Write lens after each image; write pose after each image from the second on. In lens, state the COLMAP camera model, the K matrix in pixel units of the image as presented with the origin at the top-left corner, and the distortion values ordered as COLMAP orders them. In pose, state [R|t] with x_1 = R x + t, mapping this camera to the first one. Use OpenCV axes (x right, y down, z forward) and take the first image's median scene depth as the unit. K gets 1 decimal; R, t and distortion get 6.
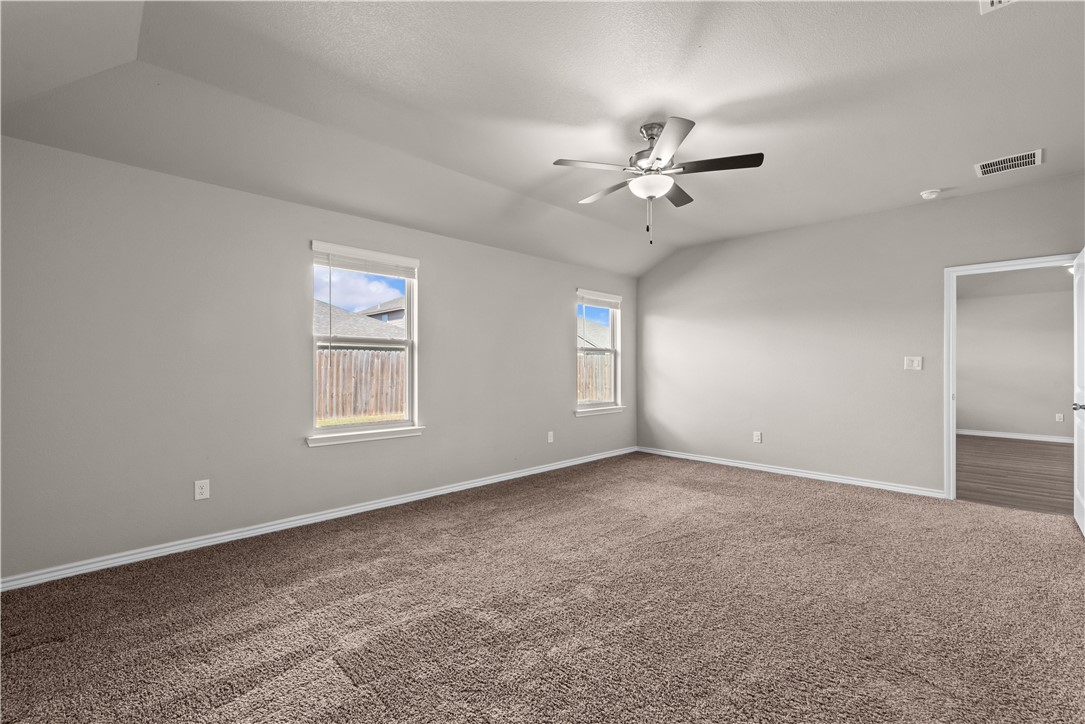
lens RADIAL K [[494.7, 0, 542.5], [0, 494.7, 362.0], [0, 0, 1]] dist [-0.002022, -0.000212]
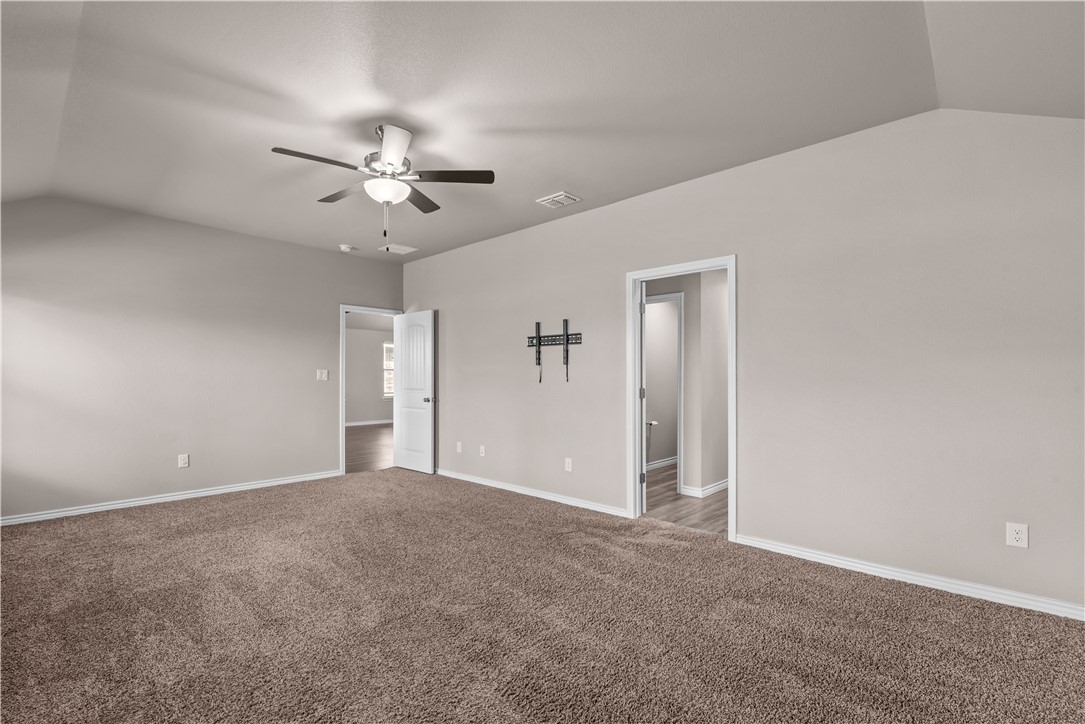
lens RADIAL K [[470.7, 0, 539.9], [0, 470.7, 375.9], [0, 0, 1]] dist [0.000128, 0.000068]
pose [[-0.054611, 0.001596, 0.998506, -0.558871], [-0.007472, 0.999970, -0.002007, 0.003467], [-0.998480, -0.007571, -0.054598, 0.592768]]
